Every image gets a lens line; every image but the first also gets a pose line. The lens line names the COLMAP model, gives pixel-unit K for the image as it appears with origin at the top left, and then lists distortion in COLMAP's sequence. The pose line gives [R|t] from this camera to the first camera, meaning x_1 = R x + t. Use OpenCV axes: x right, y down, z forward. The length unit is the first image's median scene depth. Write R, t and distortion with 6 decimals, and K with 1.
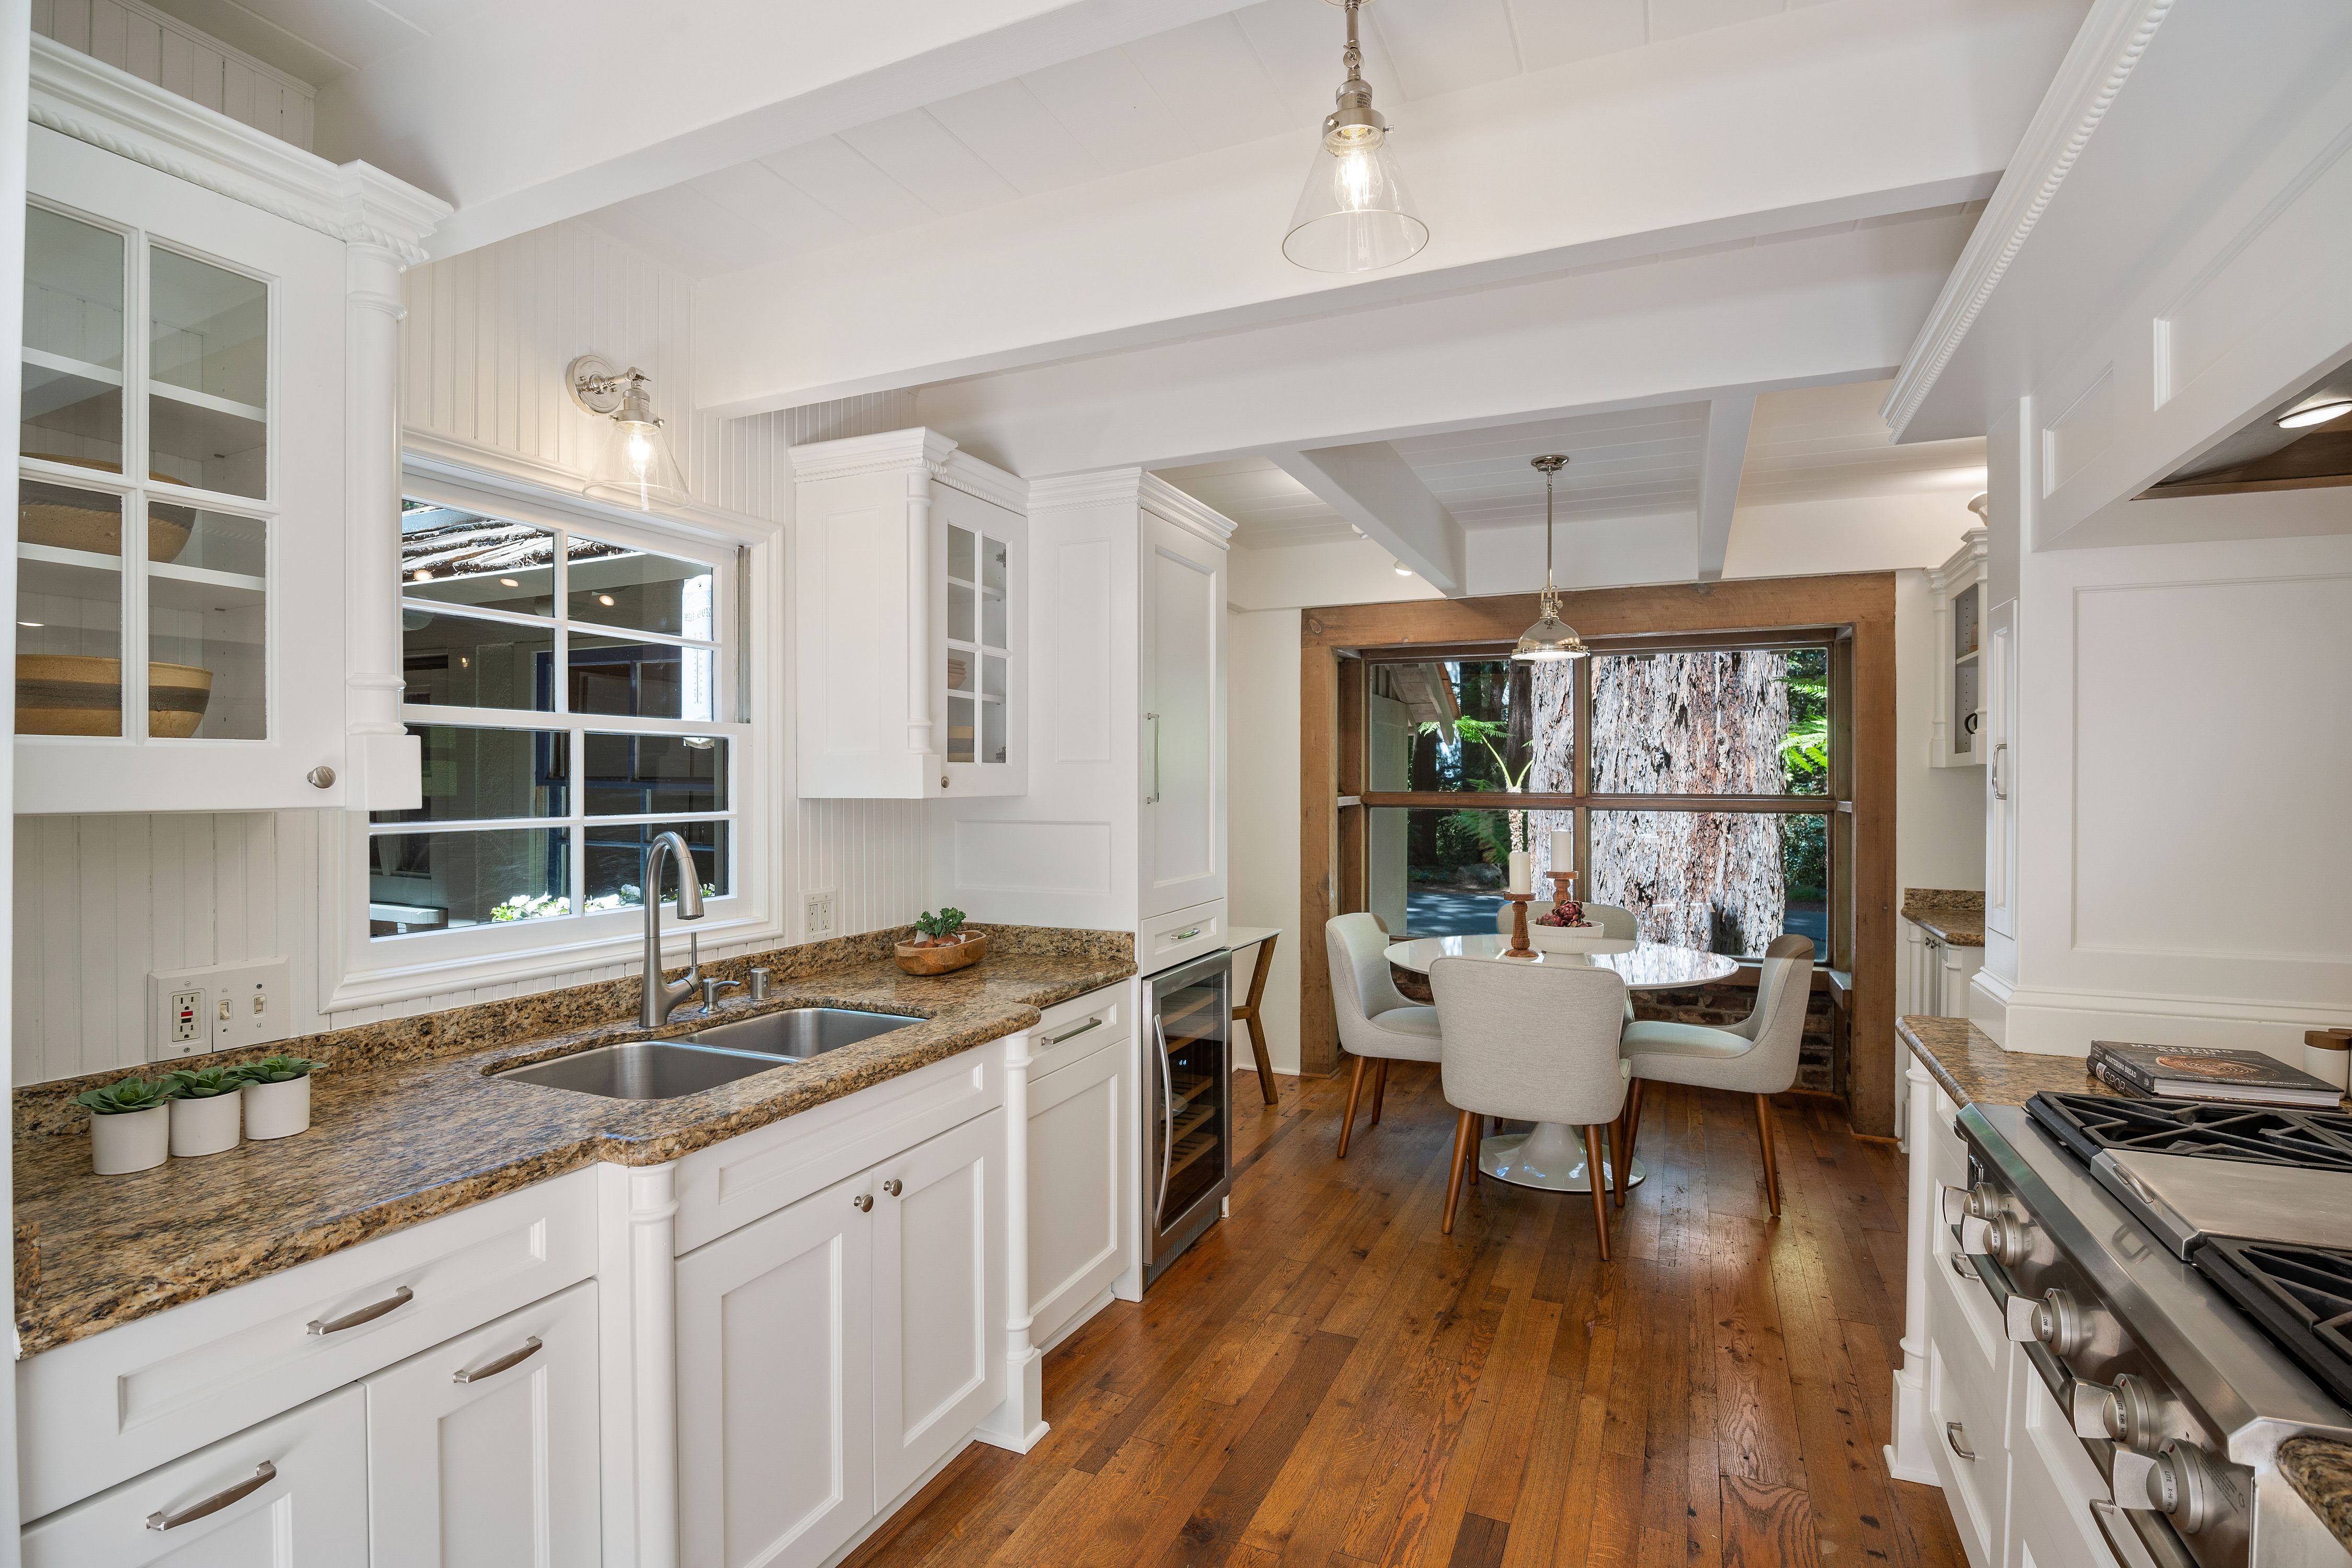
lens RADIAL K [[1123.3, 0, 1170.5], [0, 1123.3, 780.4], [0, 0, 1]] dist [-0.013027, -0.000132]
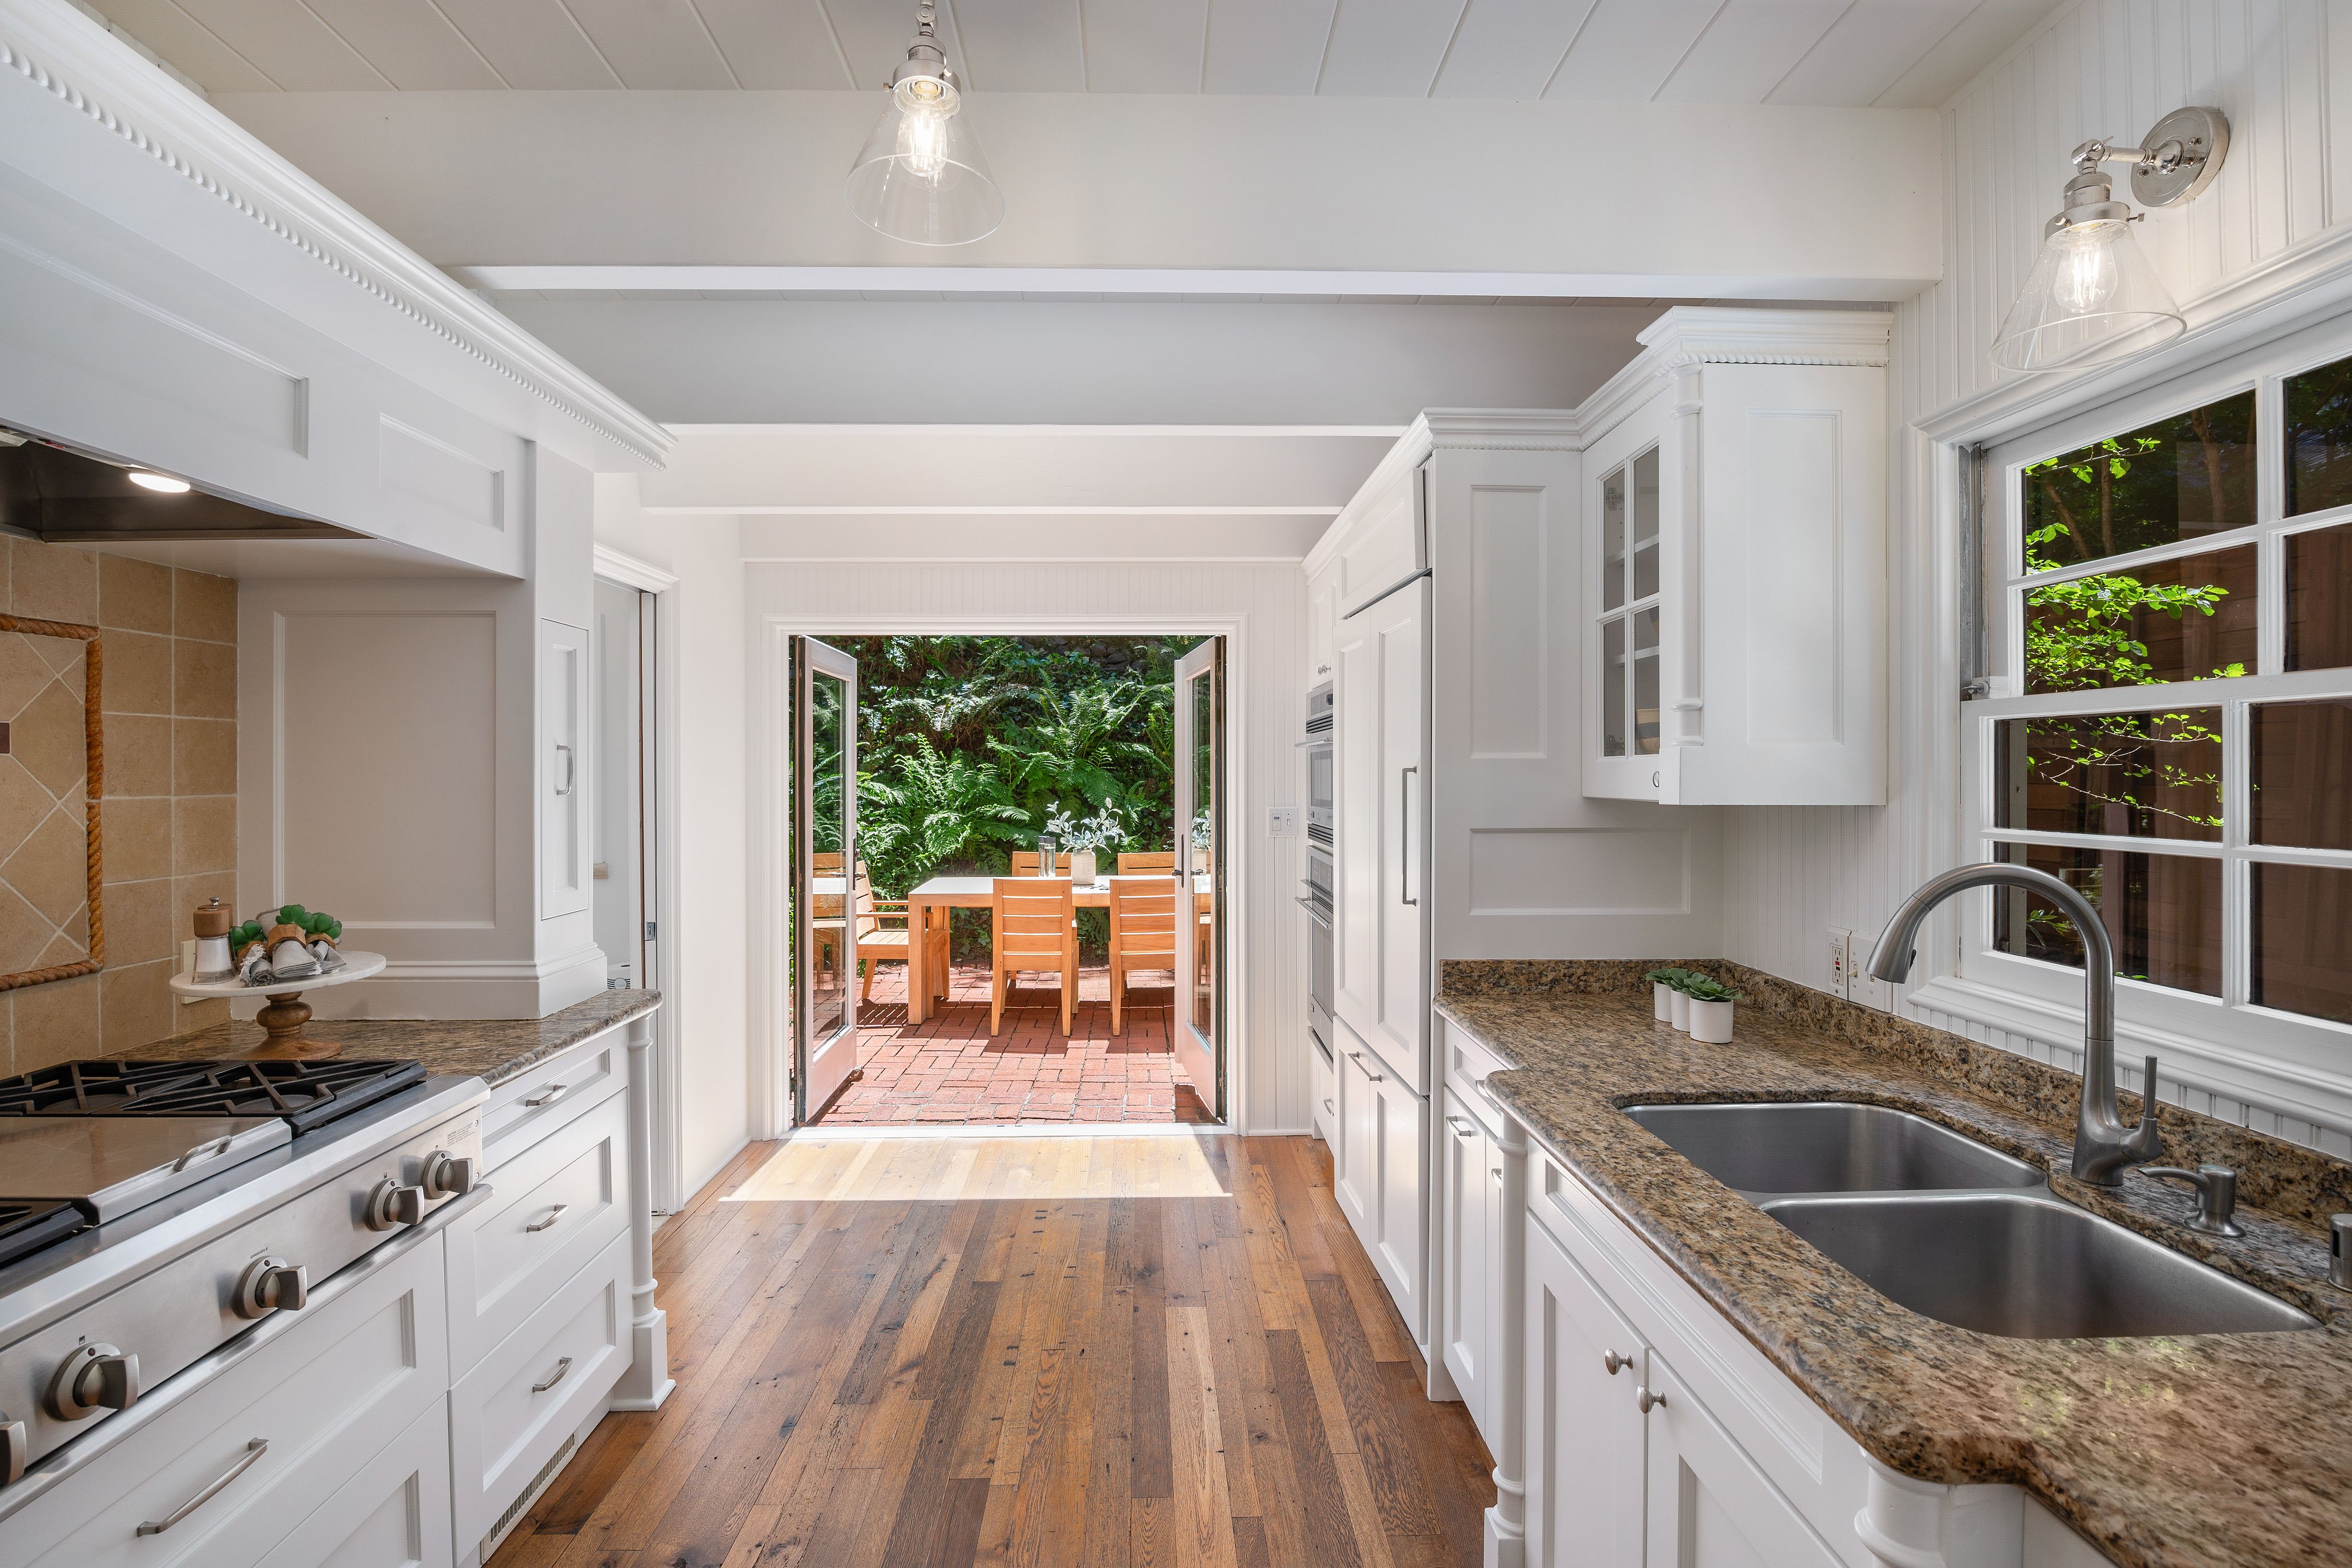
lens RADIAL K [[1085.3, 0, 1170.0], [0, 1085.3, 772.3], [0, 0, 1]] dist [-0.025479, -0.000241]
pose [[-0.897170, 0.000604, -0.441684, 0.188916], [-0.000342, 0.999998, 0.002062, -0.006366], [0.441685, 0.002001, -0.897168, 0.948913]]
